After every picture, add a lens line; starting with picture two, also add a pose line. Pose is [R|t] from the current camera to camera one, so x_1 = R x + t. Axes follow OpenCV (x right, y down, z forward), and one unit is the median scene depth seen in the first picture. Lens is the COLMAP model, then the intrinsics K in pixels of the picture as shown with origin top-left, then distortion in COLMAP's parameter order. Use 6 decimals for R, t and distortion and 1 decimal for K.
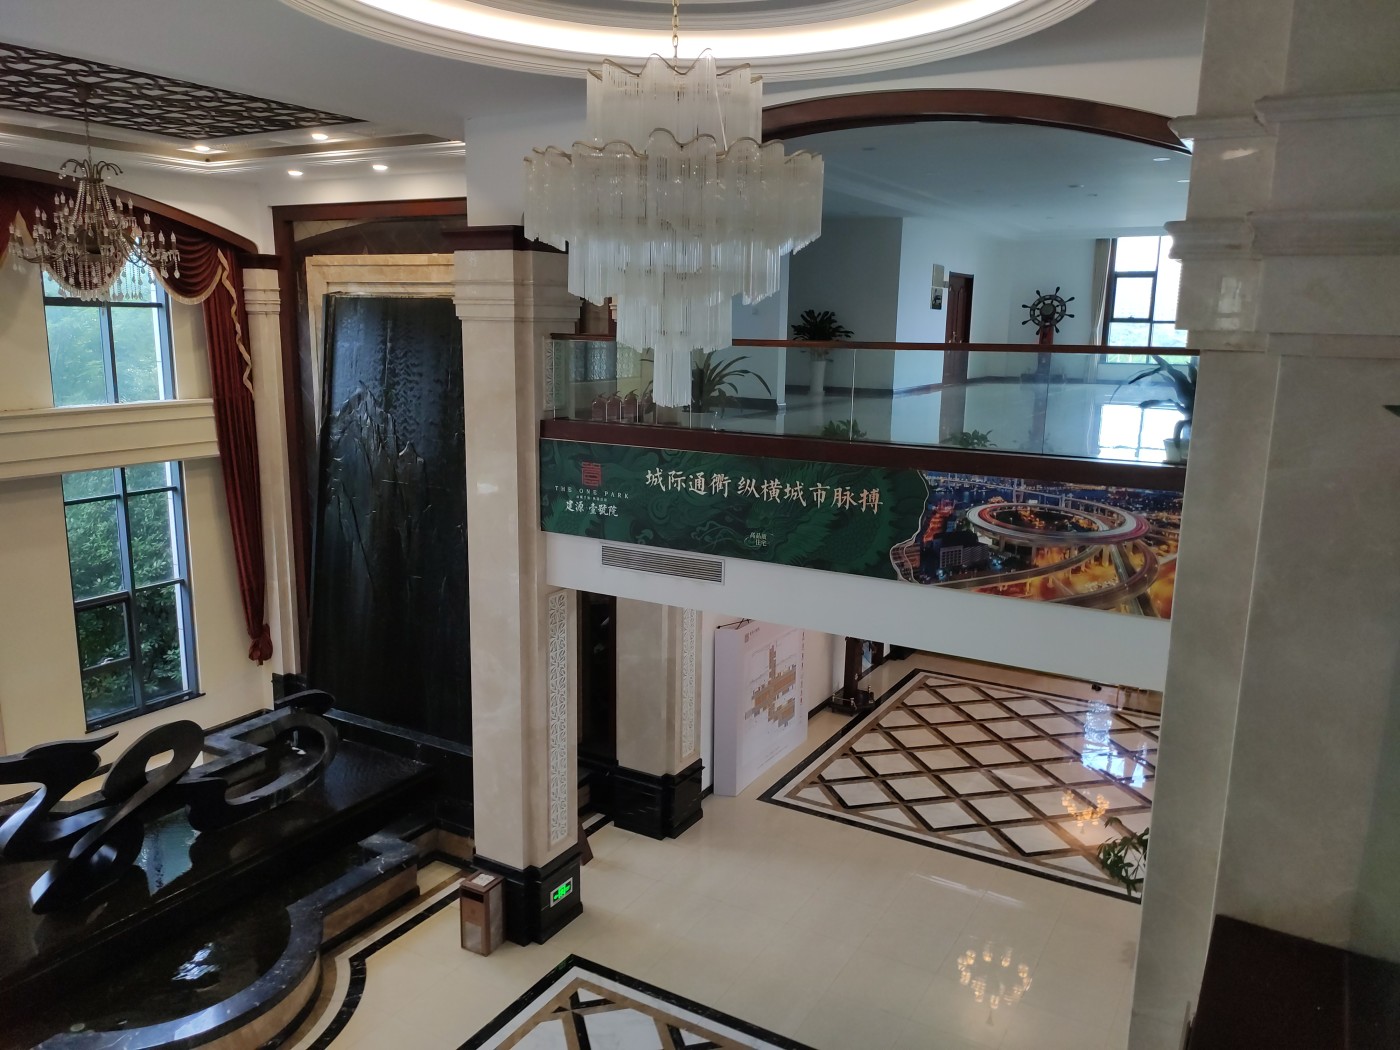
lens RADIAL K [[1044.7, 0, 695.0], [0, 1044.7, 518.2], [0, 0, 1]] dist [0.050540, -0.025721]
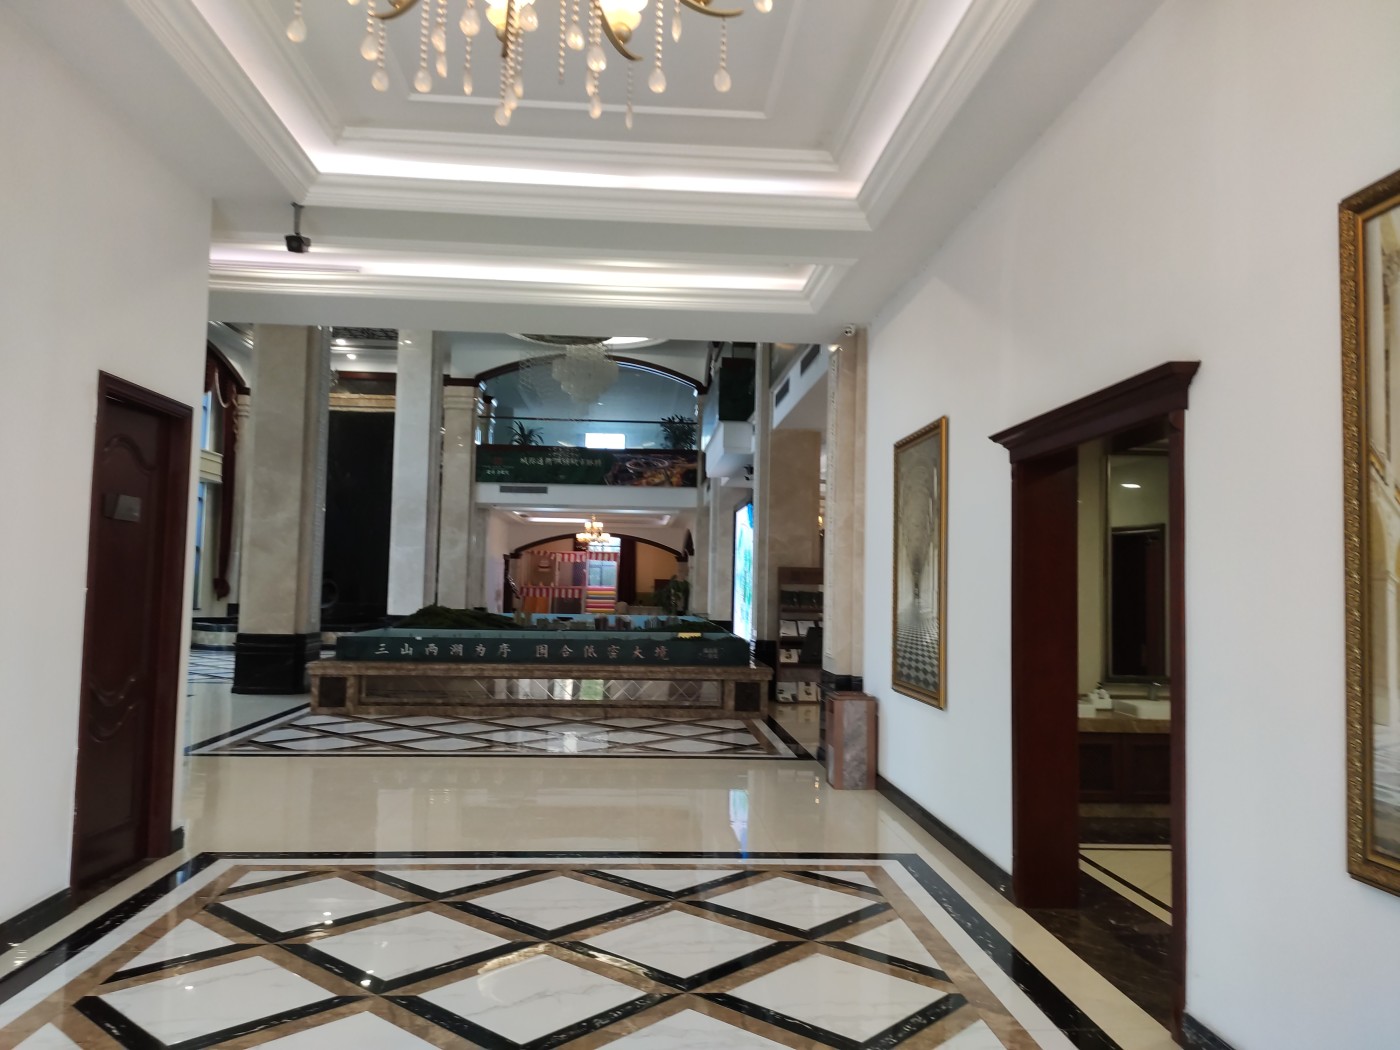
lens RADIAL K [[1044.7, 0, 702.2], [0, 1044.7, 523.1], [0, 0, 1]] dist [0.050540, -0.025721]
pose [[0.822485, 0.037020, 0.567581, -0.928597], [0.099046, 0.973312, -0.207011, 0.572386], [-0.560097, 0.226480, 0.796868, -1.180421]]
